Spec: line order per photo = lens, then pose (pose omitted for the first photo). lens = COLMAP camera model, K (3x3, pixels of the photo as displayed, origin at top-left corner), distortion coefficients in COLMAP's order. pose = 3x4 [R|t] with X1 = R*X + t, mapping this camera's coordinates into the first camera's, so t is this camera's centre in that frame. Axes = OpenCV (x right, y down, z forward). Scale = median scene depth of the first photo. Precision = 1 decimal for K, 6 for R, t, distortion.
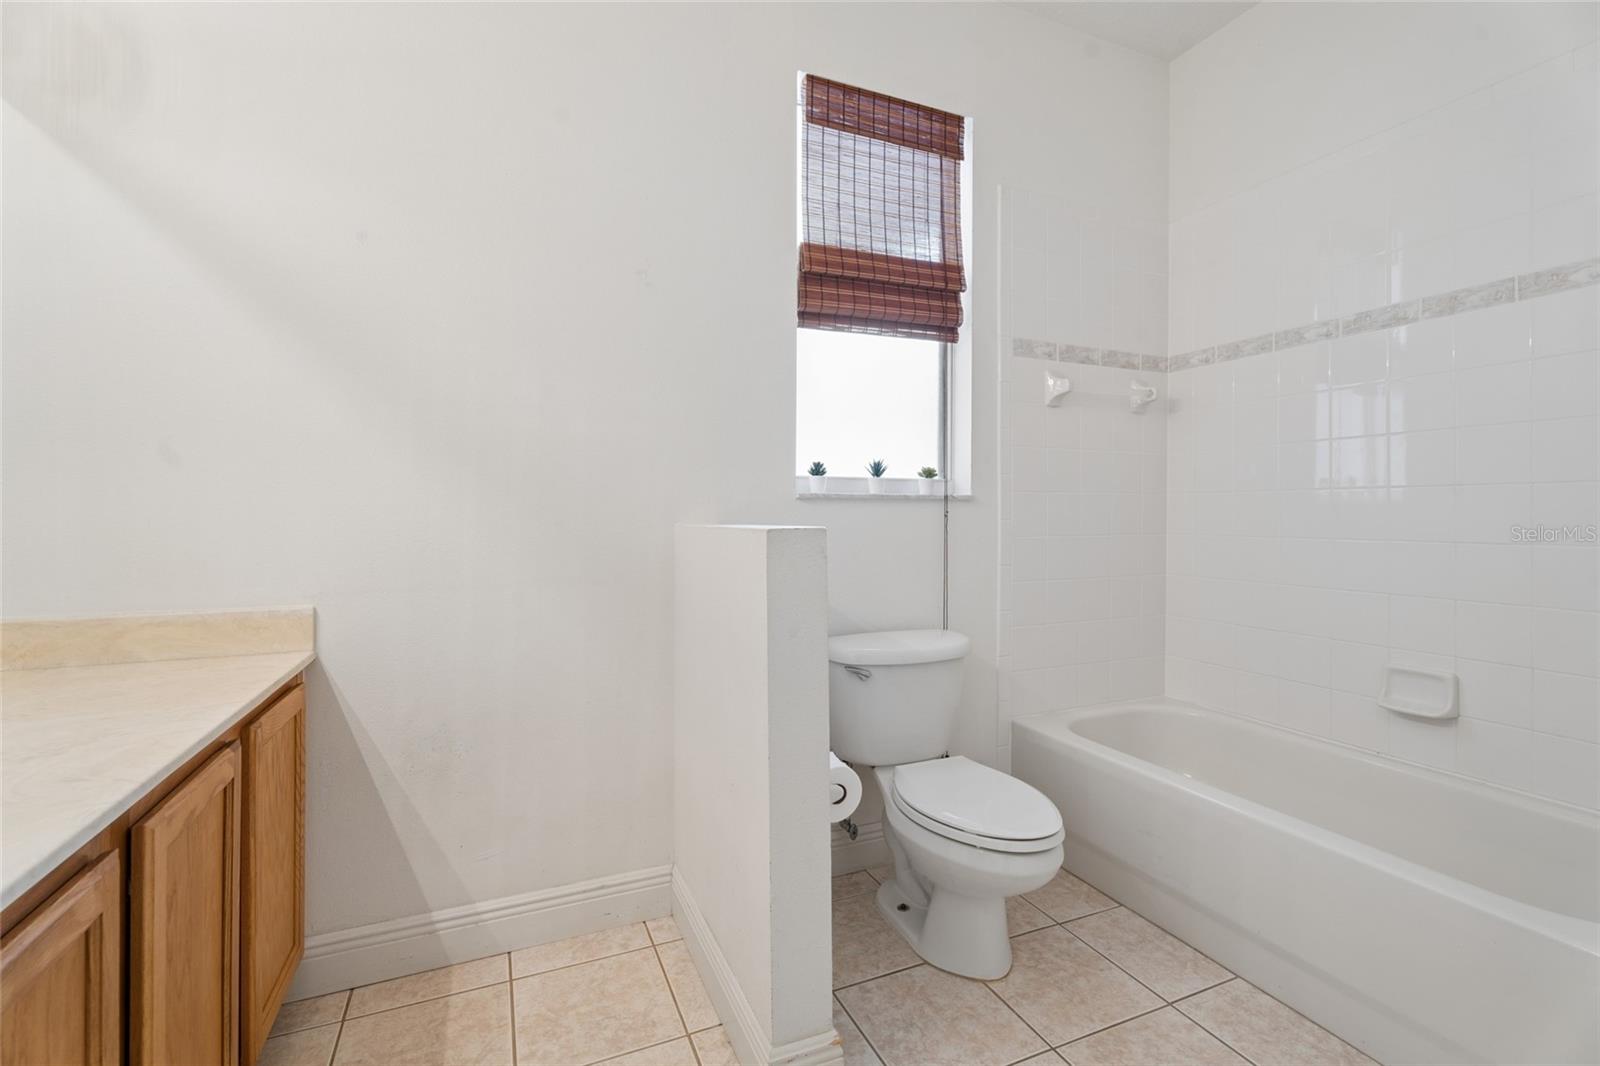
lens RADIAL K [[713.1, 0, 796.6], [0, 713.1, 524.1], [0, 0, 1]] dist [-0.004314, 0.000351]
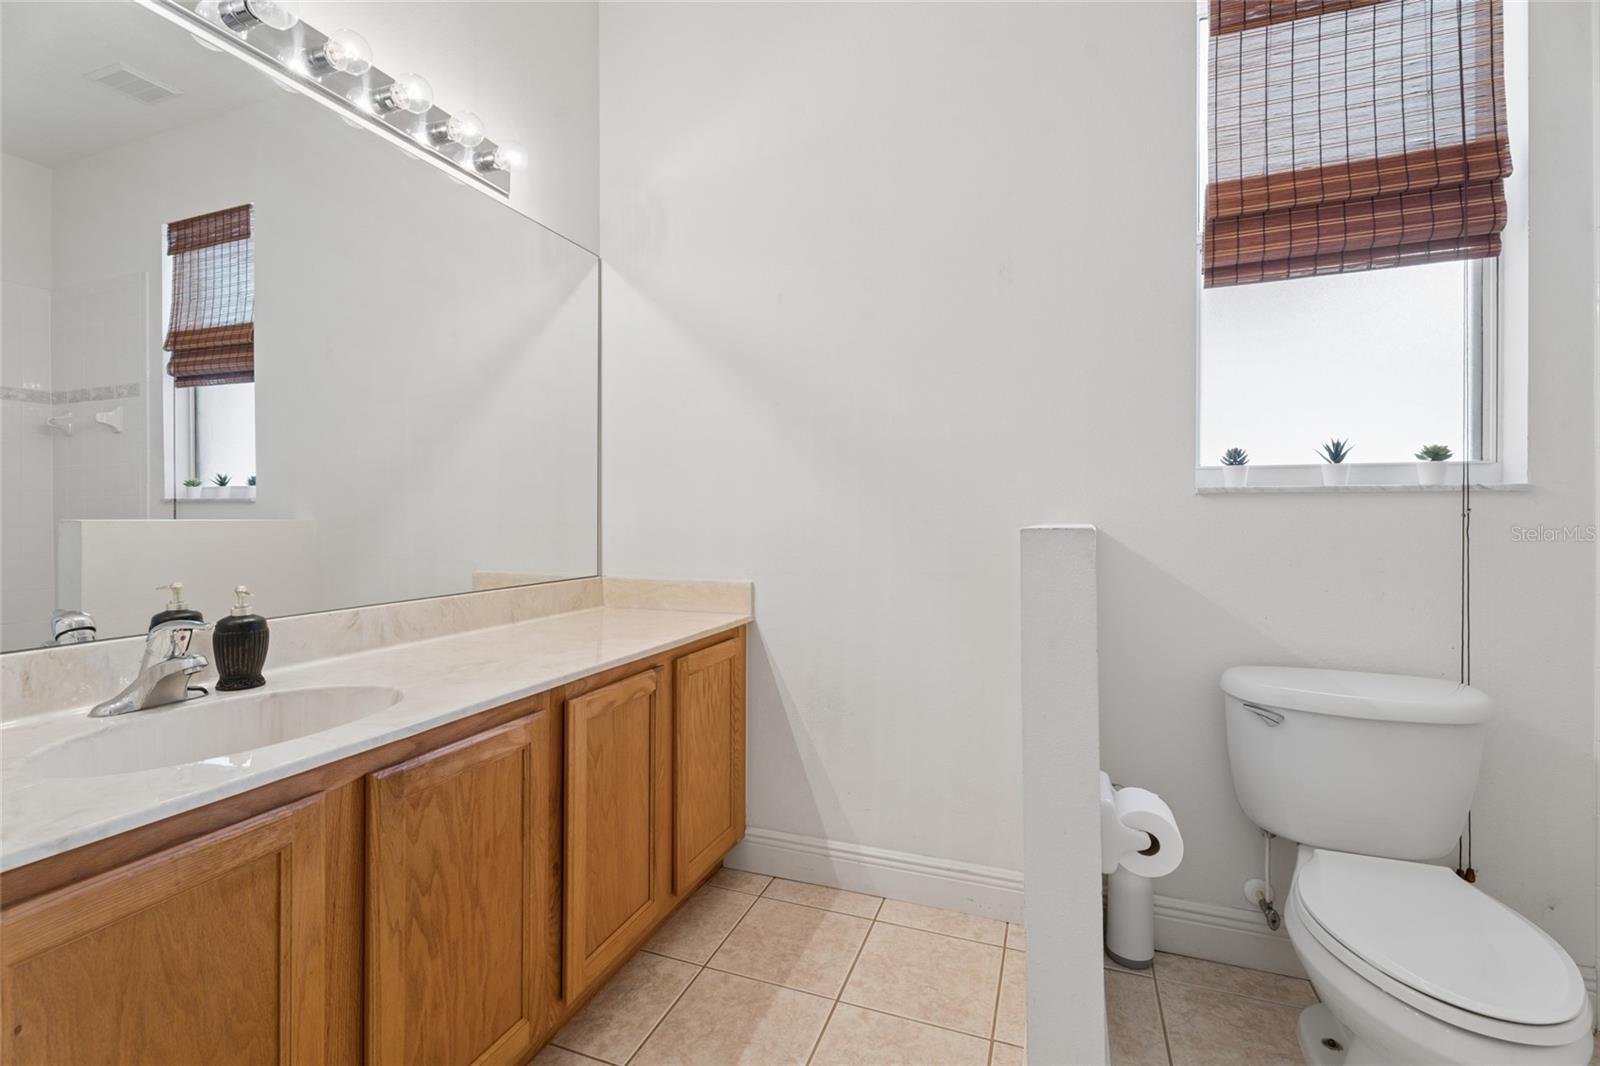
lens RADIAL K [[713.1, 0, 801.5], [0, 713.1, 525.7], [0, 0, 1]] dist [-0.004314, 0.000351]
pose [[0.713091, 0.012322, -0.700964, 0.253651], [-0.010870, 0.999920, 0.006519, 0.000498], [0.700988, 0.002971, 0.713167, 0.080920]]
